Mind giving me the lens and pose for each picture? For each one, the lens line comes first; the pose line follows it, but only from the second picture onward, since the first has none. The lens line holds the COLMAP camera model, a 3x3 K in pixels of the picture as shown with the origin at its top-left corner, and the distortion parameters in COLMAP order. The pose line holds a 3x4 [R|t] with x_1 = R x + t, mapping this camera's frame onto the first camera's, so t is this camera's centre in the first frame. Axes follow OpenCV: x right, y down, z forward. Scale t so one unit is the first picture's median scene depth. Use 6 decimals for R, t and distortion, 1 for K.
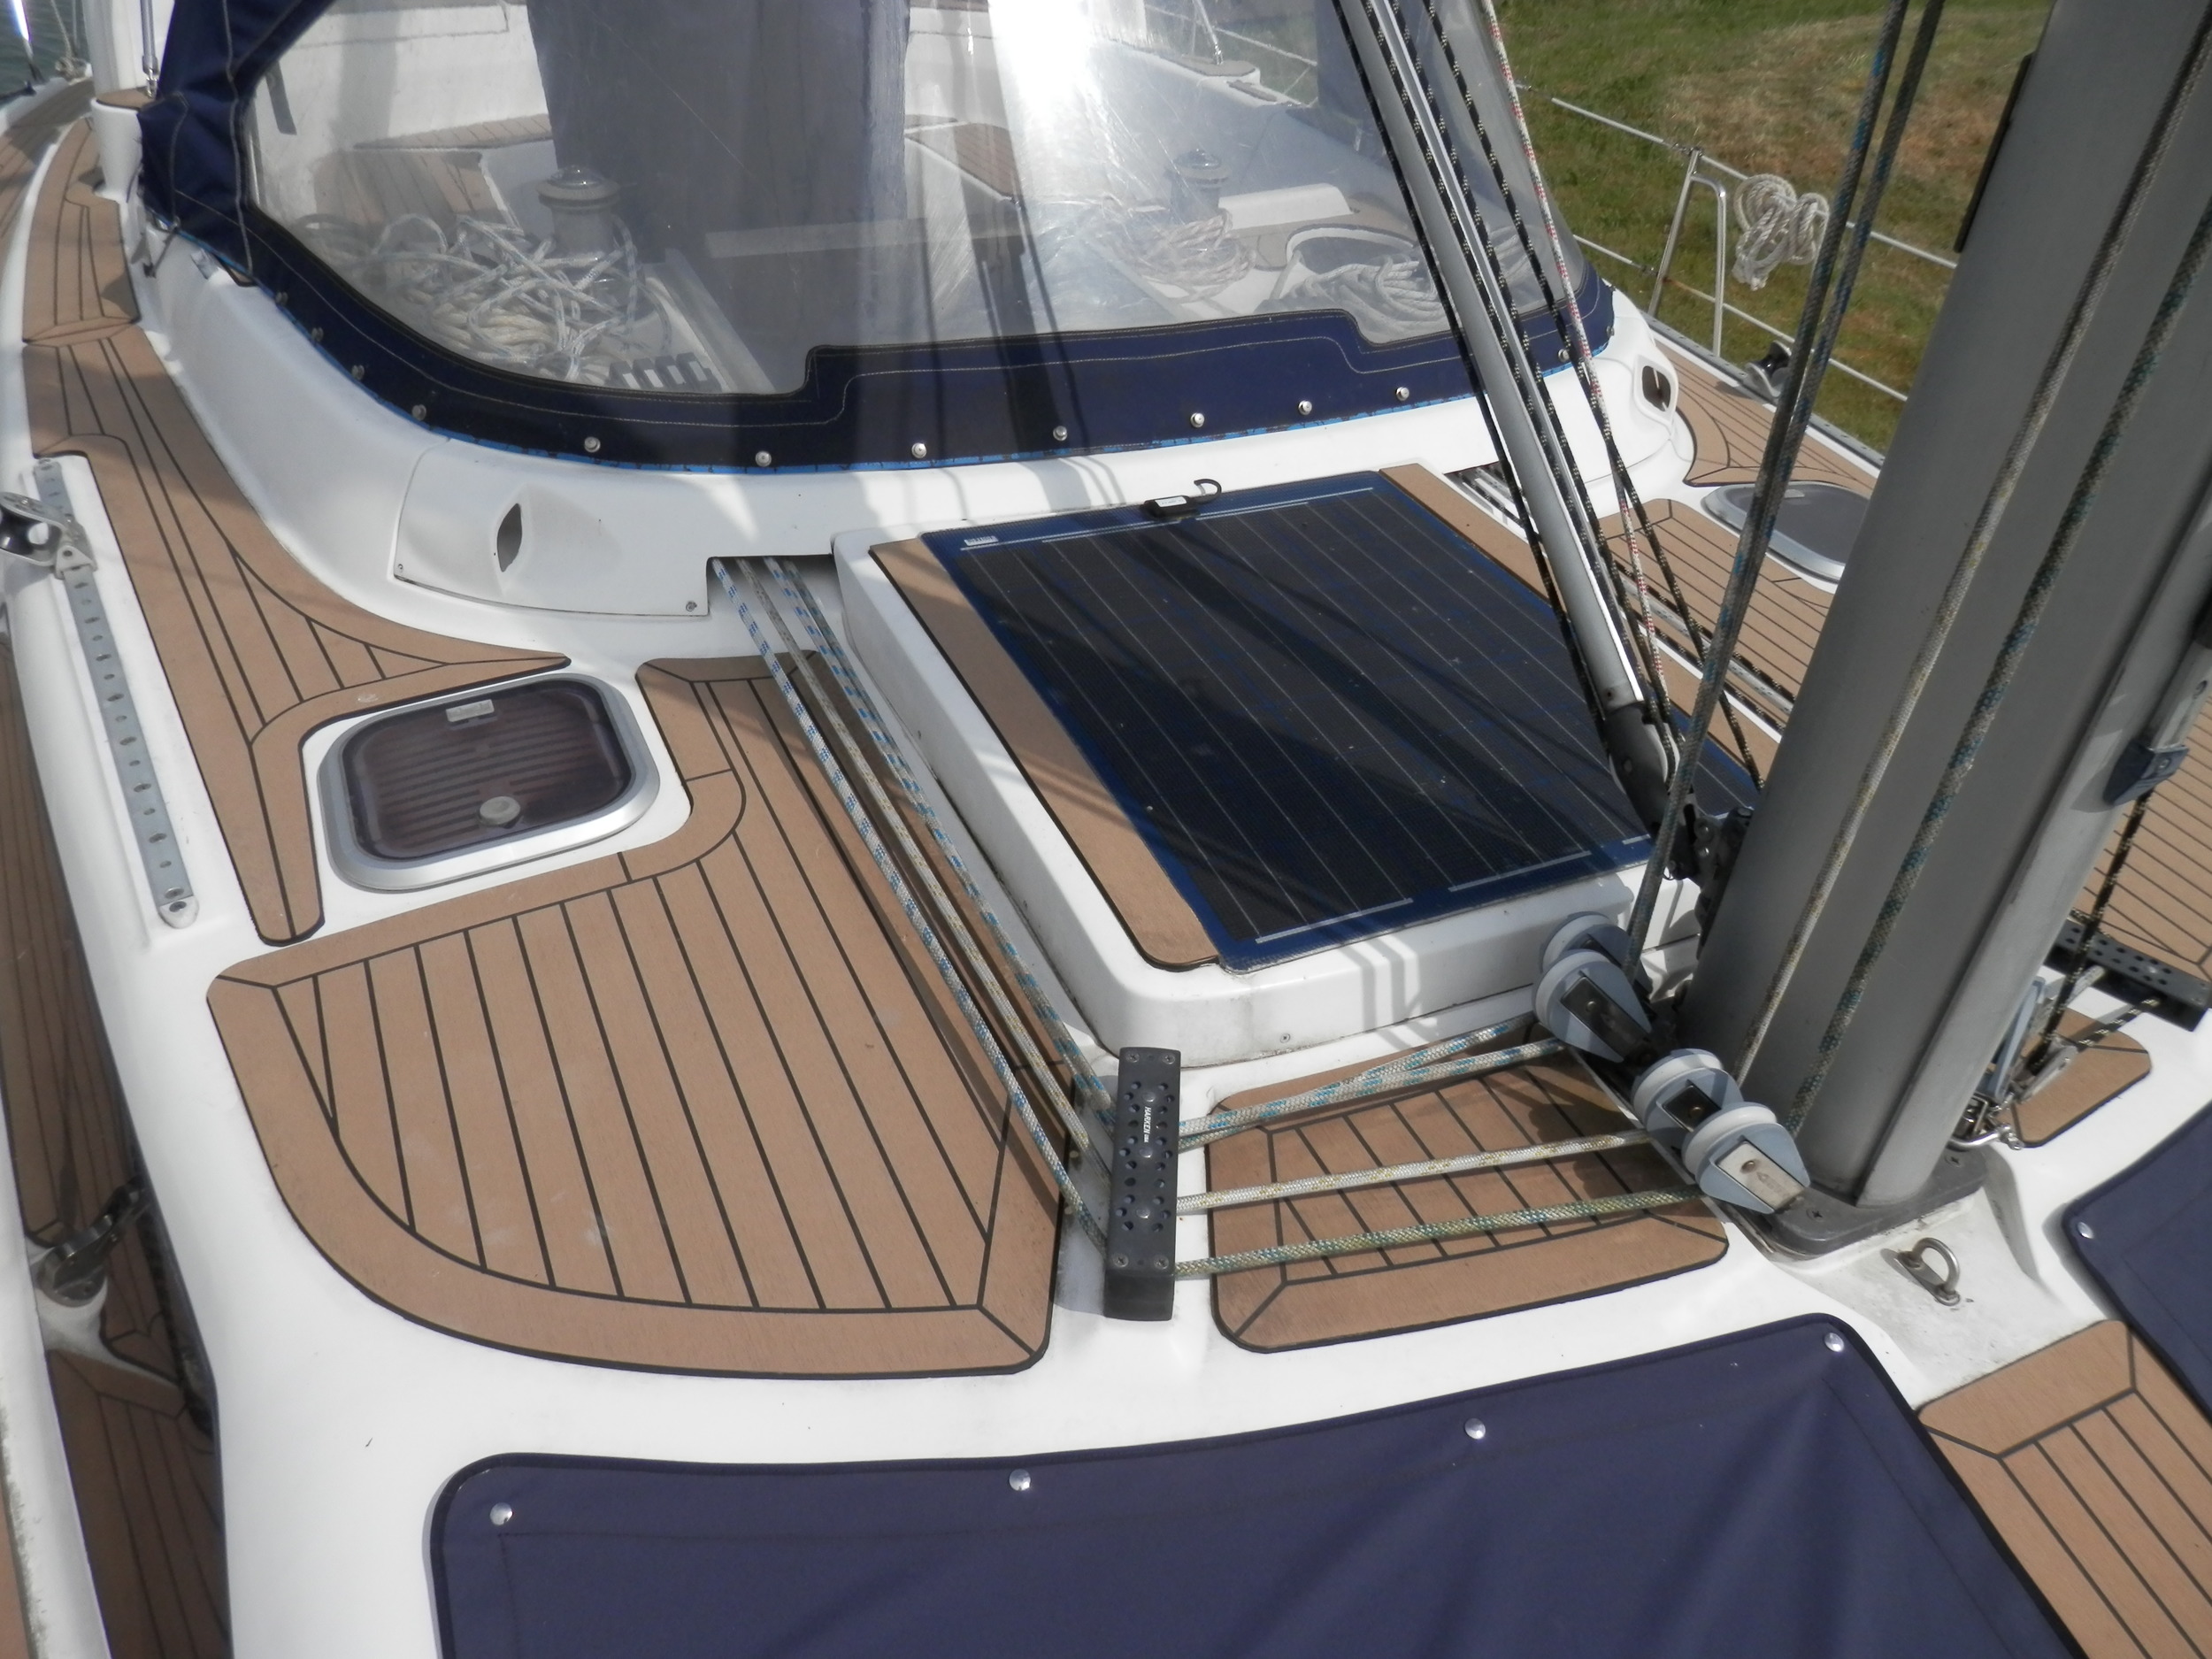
lens RADIAL K [[1636.2, 0, 1108.7], [0, 1636.2, 838.7], [0, 0, 1]] dist [0.000454, 0.002620]
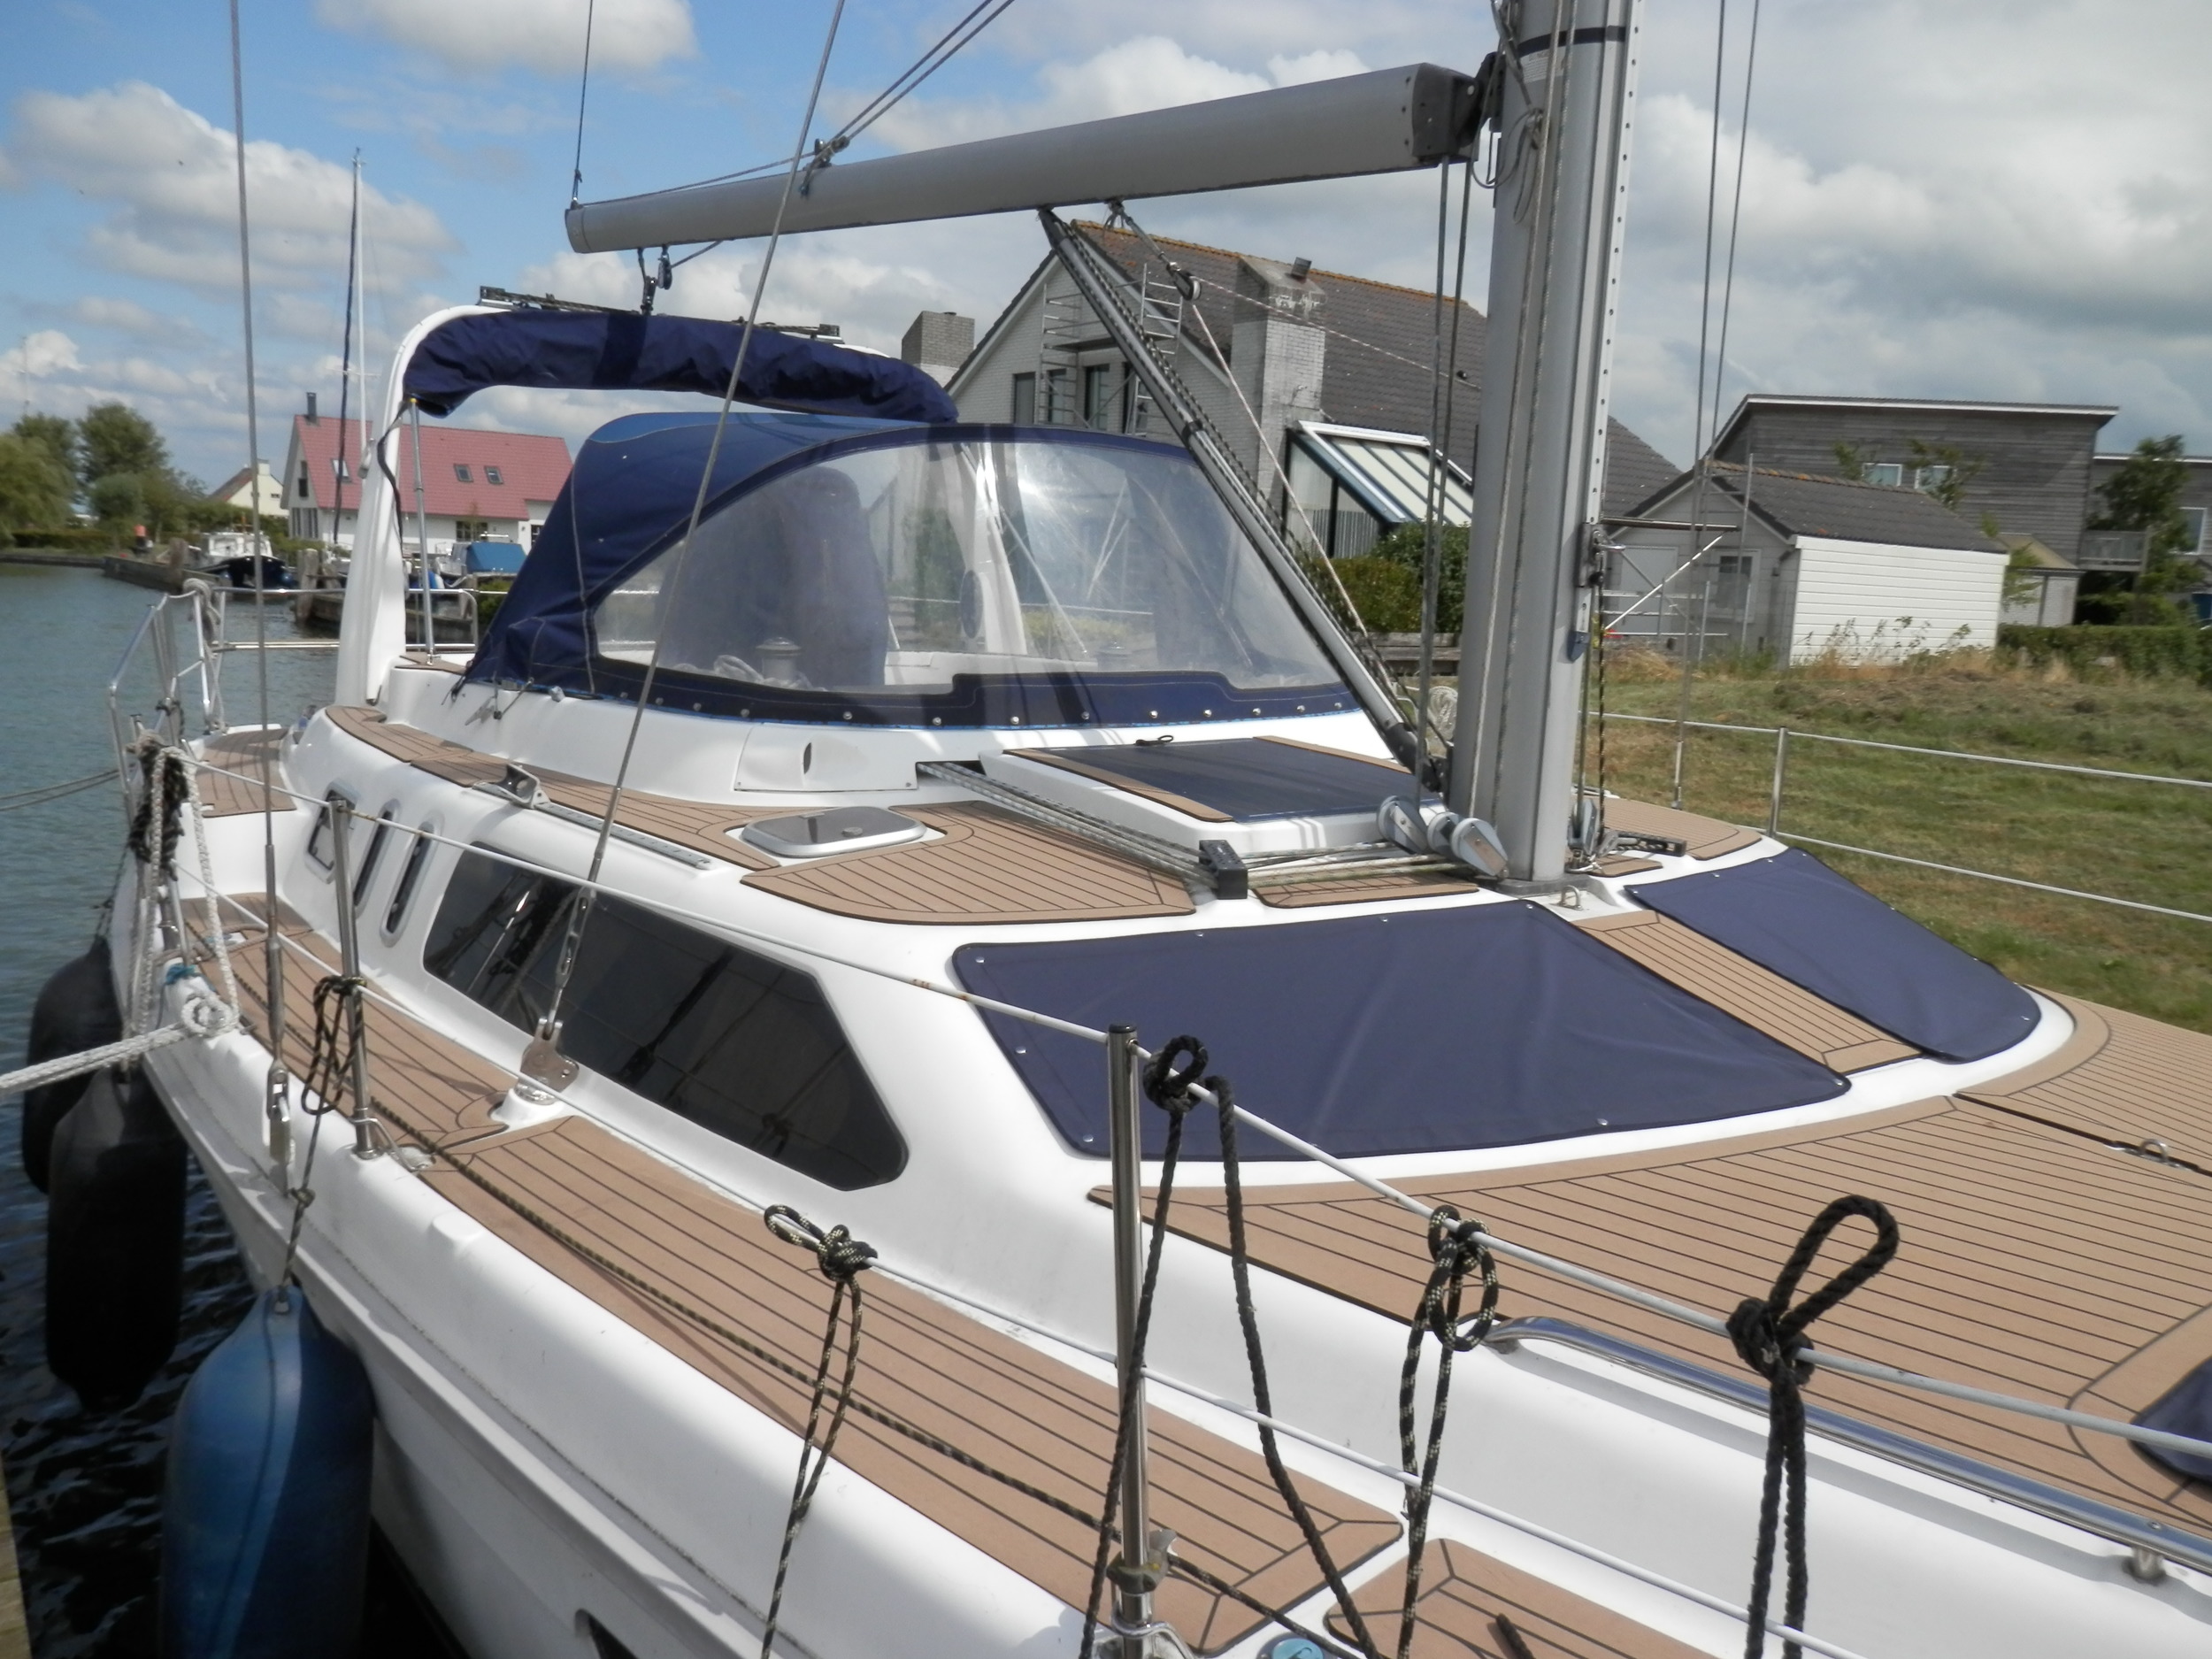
lens RADIAL K [[1618.0, 0, 1122.6], [0, 1618.0, 830.4], [0, 0, 1]] dist [0.001708, 0.006205]
pose [[0.987326, -0.051750, 0.150030, -0.290250], [0.112631, 0.894488, -0.432673, 0.721018], [-0.111809, 0.444088, 0.888980, -0.635369]]
